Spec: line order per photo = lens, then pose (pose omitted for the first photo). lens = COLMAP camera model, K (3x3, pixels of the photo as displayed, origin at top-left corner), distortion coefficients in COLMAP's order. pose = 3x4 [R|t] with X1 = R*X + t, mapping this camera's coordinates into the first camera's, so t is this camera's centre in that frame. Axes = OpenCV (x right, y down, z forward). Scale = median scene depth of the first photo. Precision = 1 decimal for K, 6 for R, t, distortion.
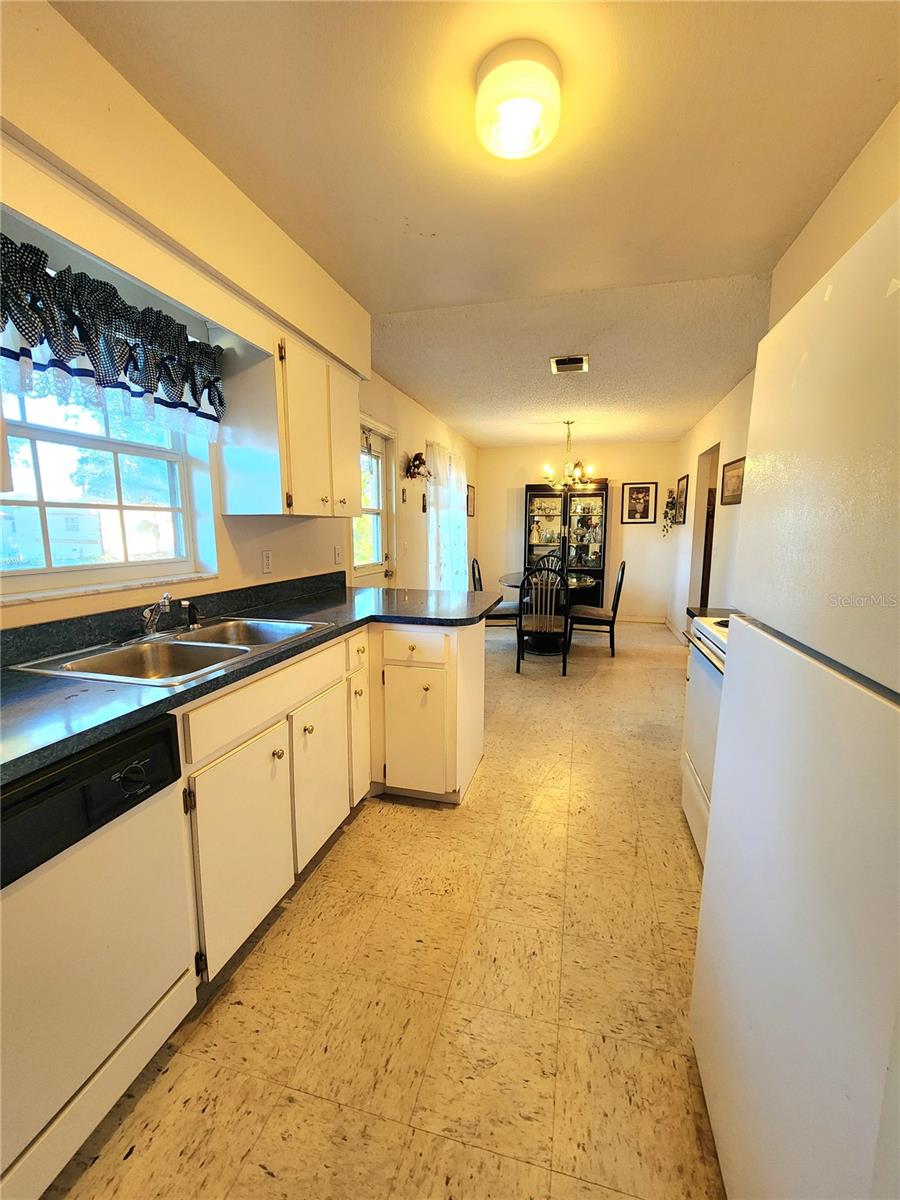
lens RADIAL K [[490.5, 0, 454.6], [0, 490.5, 604.0], [0, 0, 1]] dist [-0.000634, -0.000814]
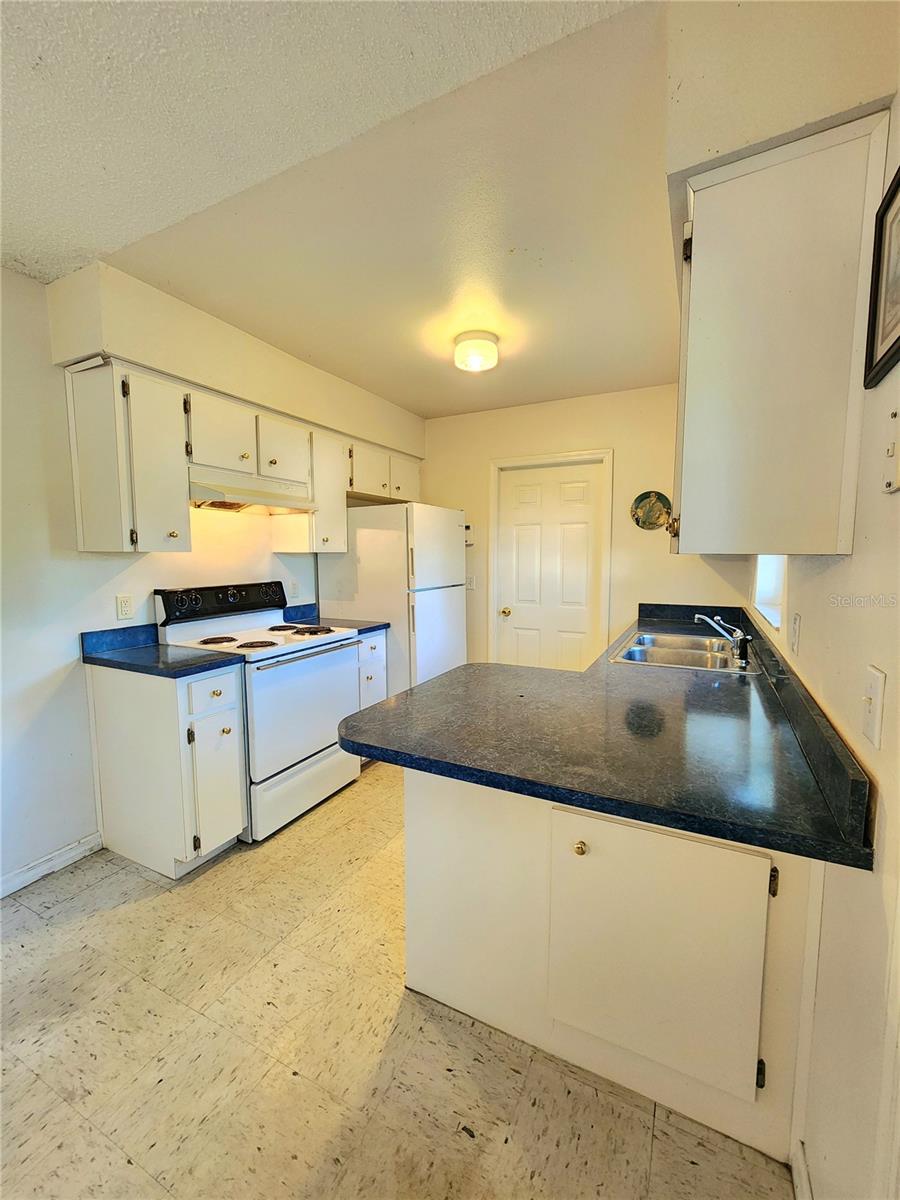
lens RADIAL K [[490.5, 0, 458.9], [0, 490.5, 596.8], [0, 0, 1]] dist [-0.000634, -0.000814]
pose [[-0.978982, -0.020468, 0.202915, -0.096534], [0.029316, 0.970495, 0.239332, -0.230372], [-0.201826, 0.240250, -0.949498, 1.344037]]
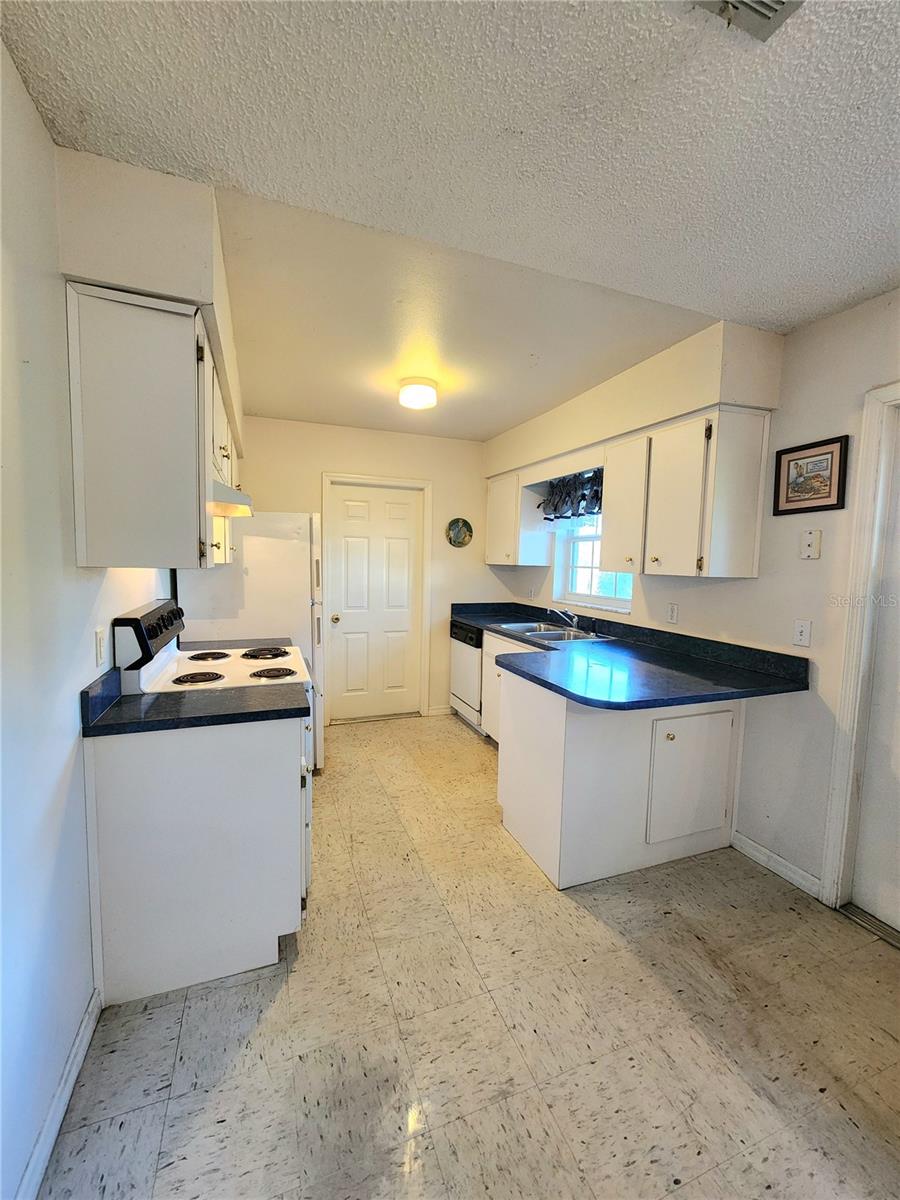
lens RADIAL K [[490.5, 0, 451.9], [0, 490.5, 593.7], [0, 0, 1]] dist [-0.000634, -0.000814]
pose [[-0.812117, 0.019837, -0.583158, 0.589799], [-0.115605, 0.974140, 0.194131, -0.246311], [0.571928, 0.225073, -0.788822, 1.337328]]
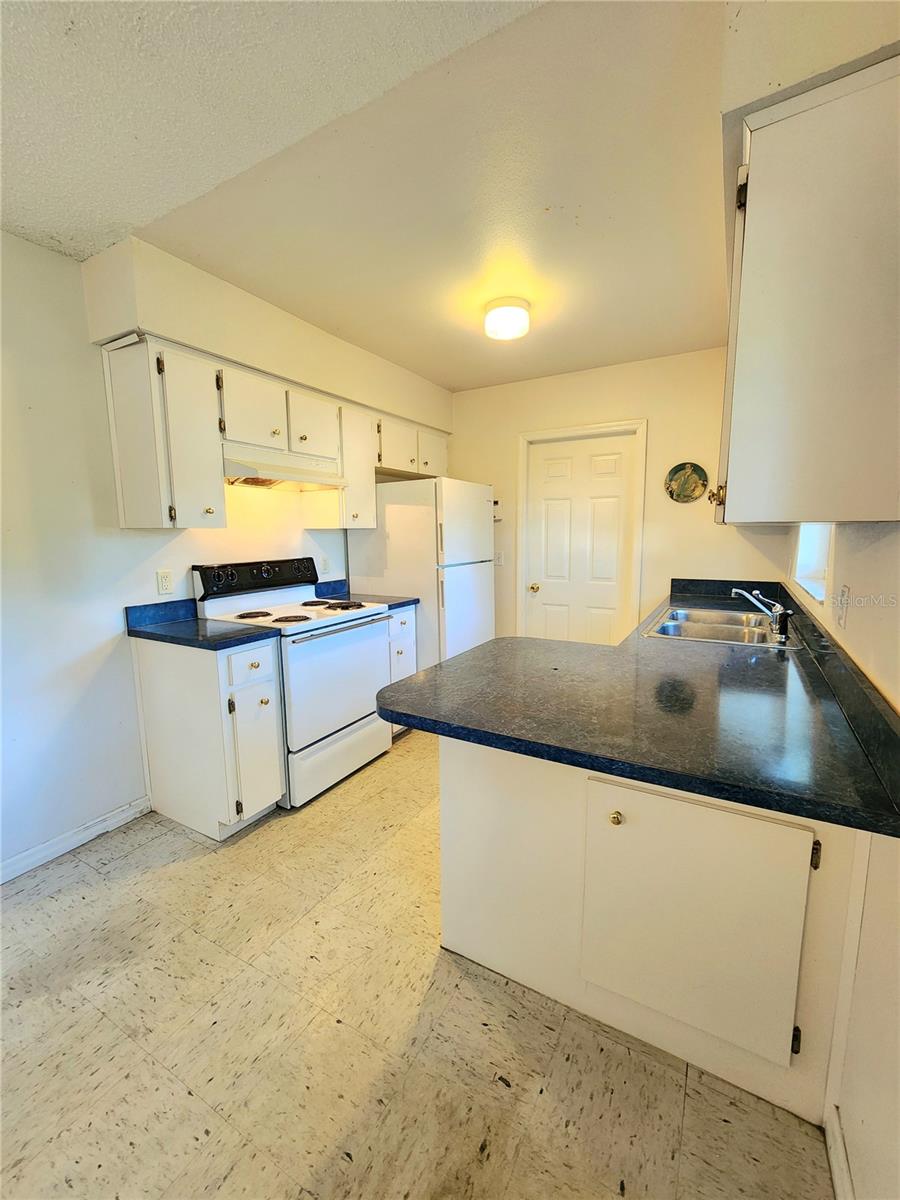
lens RADIAL K [[490.5, 0, 459.2], [0, 490.5, 597.0], [0, 0, 1]] dist [-0.000634, -0.000814]
pose [[-0.967880, -0.029278, 0.249701, -0.086838], [0.043604, 0.958595, 0.281415, -0.225502], [-0.247602, 0.283264, -0.926528, 1.347106]]
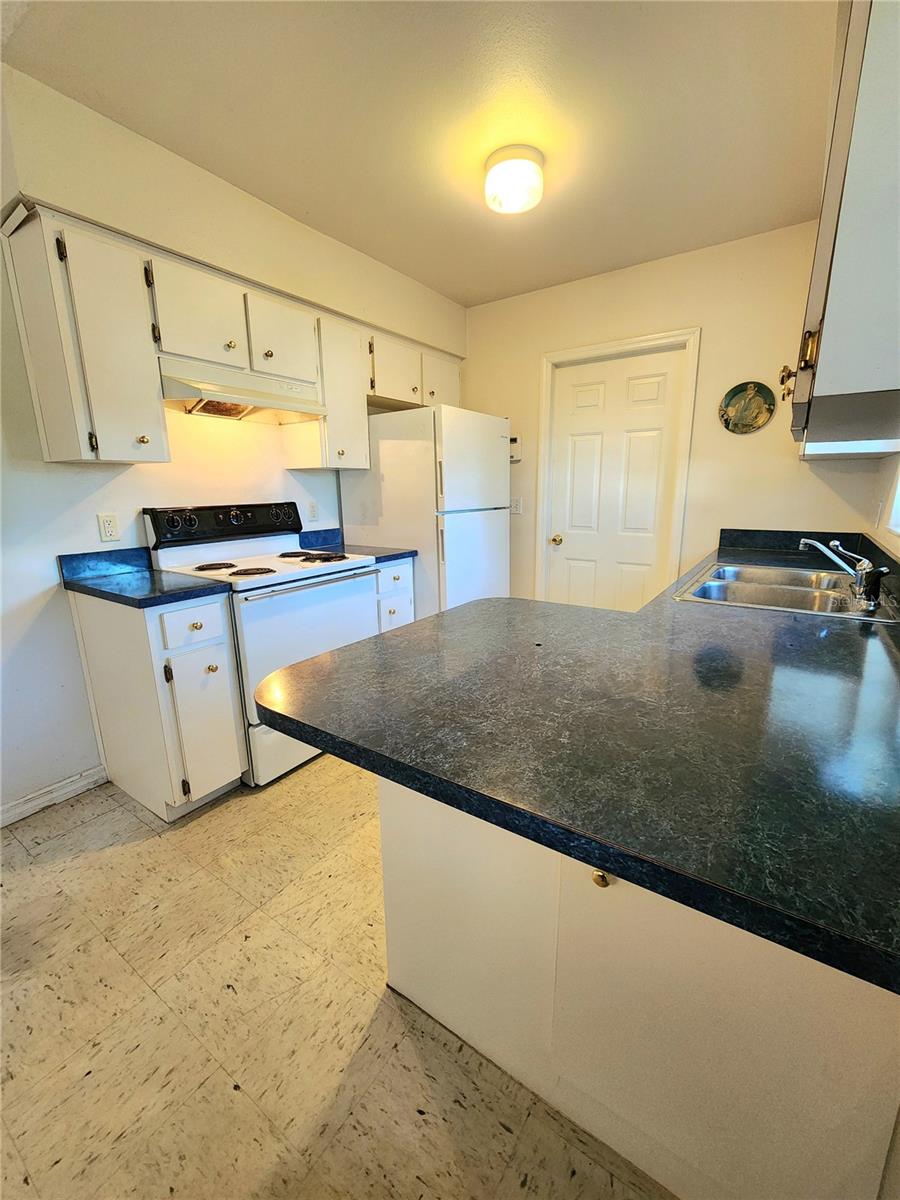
lens RADIAL K [[490.5, 0, 460.3], [0, 490.5, 597.7], [0, 0, 1]] dist [-0.000634, -0.000814]
pose [[-0.943294, -0.067629, 0.324996, -0.120953], [0.058329, 0.930028, 0.362830, -0.173050], [-0.326793, 0.361212, -0.873345, 1.192275]]
